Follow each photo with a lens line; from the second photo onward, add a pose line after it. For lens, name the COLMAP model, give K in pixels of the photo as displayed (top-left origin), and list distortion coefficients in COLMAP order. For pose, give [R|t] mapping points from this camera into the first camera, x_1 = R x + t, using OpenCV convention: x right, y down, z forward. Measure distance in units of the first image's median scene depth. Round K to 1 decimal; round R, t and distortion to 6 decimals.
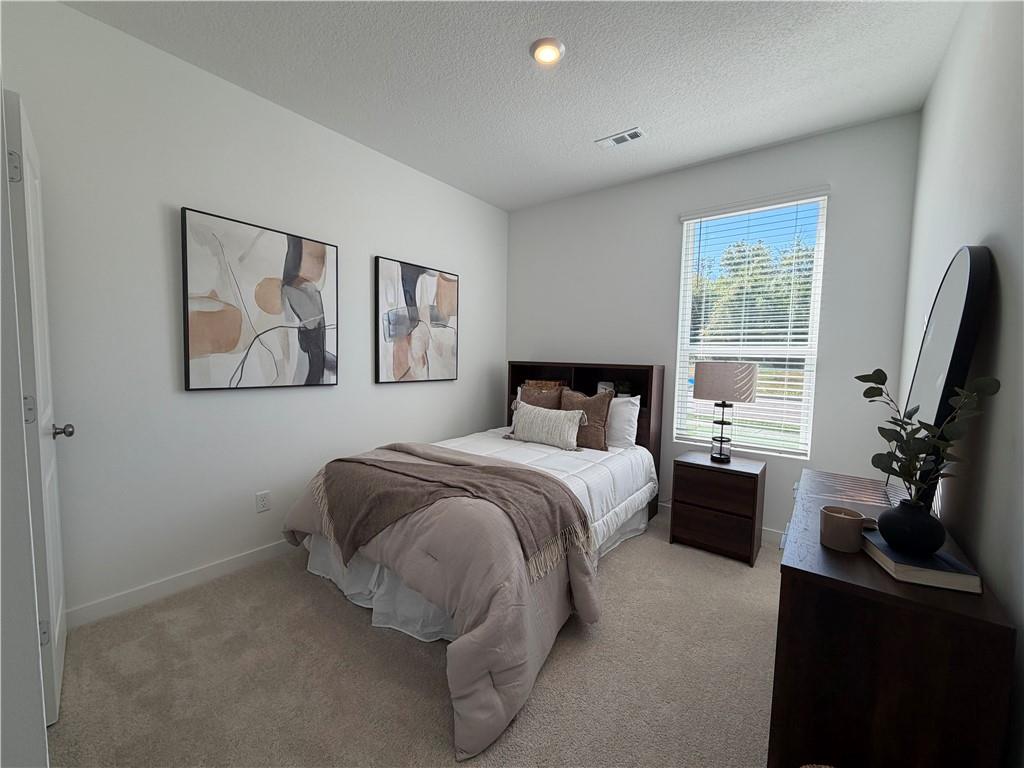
lens RADIAL K [[408.9, 0, 509.3], [0, 408.9, 384.3], [0, 0, 1]] dist [-0.003293, 0.000174]
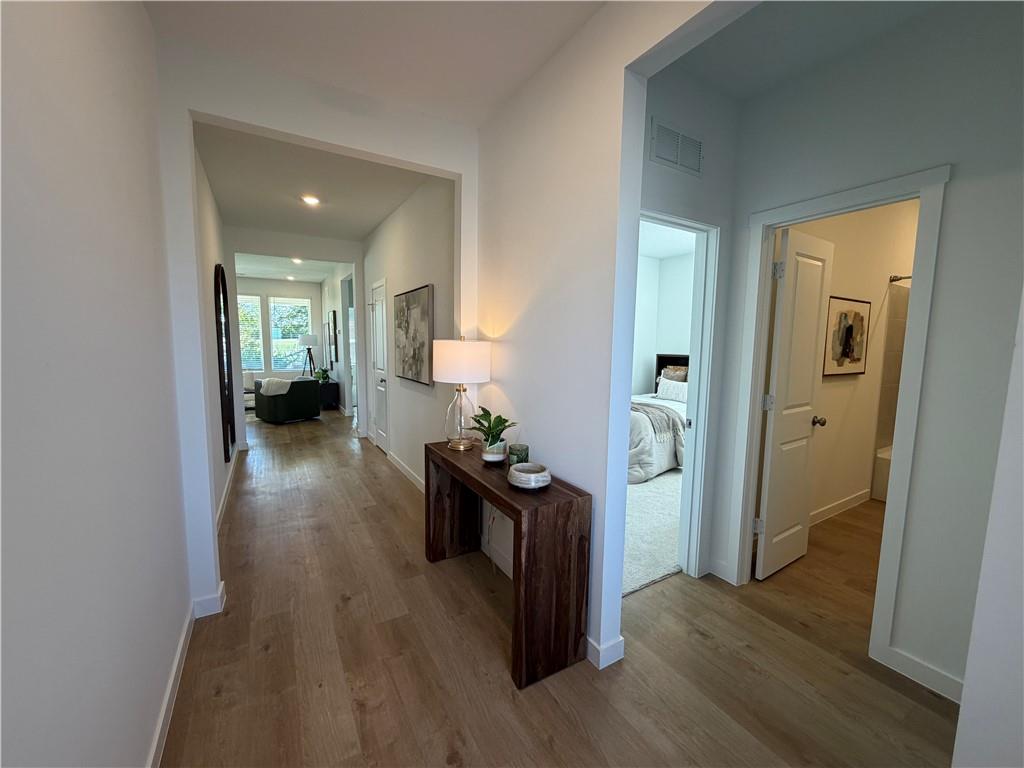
lens RADIAL K [[408.9, 0, 509.3], [0, 408.9, 384.3], [0, 0, 1]] dist [-0.003293, 0.000174]
pose [[0.931125, 0.031187, -0.363365, 0.098890], [-0.020624, 0.999245, 0.032914, 0.047472], [0.364117, -0.023153, 0.931065, -1.533005]]
